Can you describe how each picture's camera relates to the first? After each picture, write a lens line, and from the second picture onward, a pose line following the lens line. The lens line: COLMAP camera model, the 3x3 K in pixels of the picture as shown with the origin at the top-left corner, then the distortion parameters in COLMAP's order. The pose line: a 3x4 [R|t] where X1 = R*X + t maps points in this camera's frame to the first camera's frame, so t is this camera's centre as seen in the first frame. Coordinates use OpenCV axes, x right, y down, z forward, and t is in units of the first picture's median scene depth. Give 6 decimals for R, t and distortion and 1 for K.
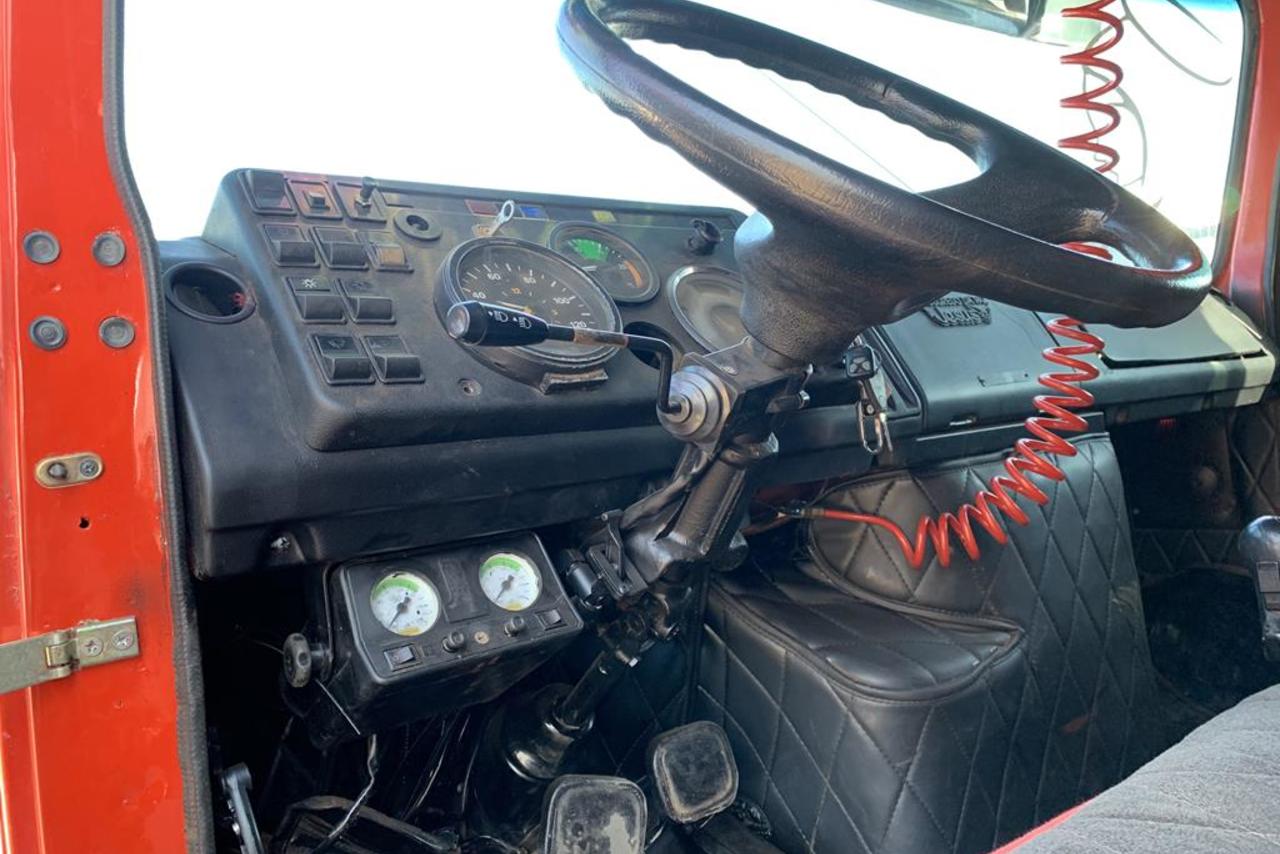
lens RADIAL K [[962.3, 0, 640.0], [0, 962.3, 427.0], [0, 0, 1]] dist [0.072386, -0.091889]
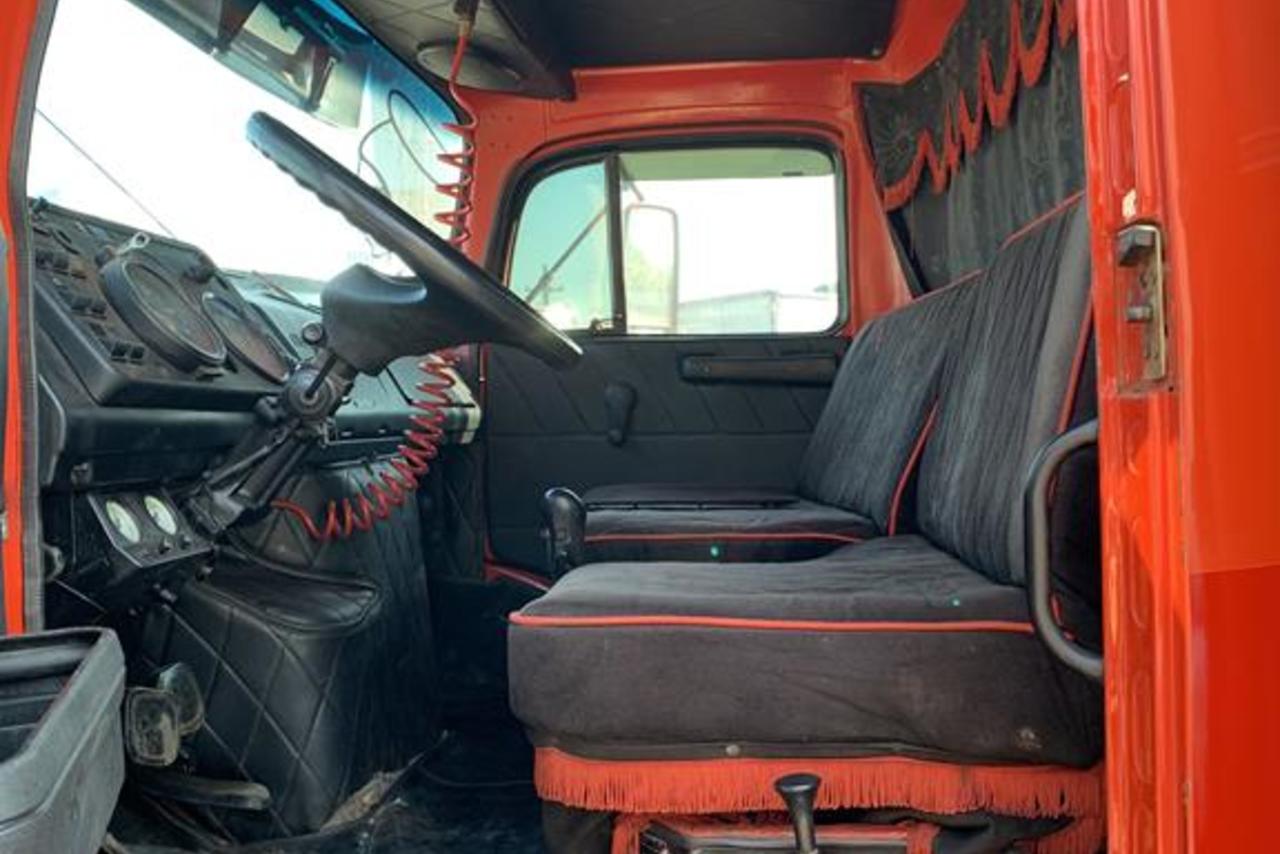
lens RADIAL K [[962.3, 0, 640.0], [0, 962.3, 427.0], [0, 0, 1]] dist [0.072386, -0.091889]
pose [[0.715690, 0.050109, 0.696618, -0.356051], [-0.020380, 0.998497, -0.050885, 0.053255], [-0.698120, 0.022221, 0.715636, -0.264672]]
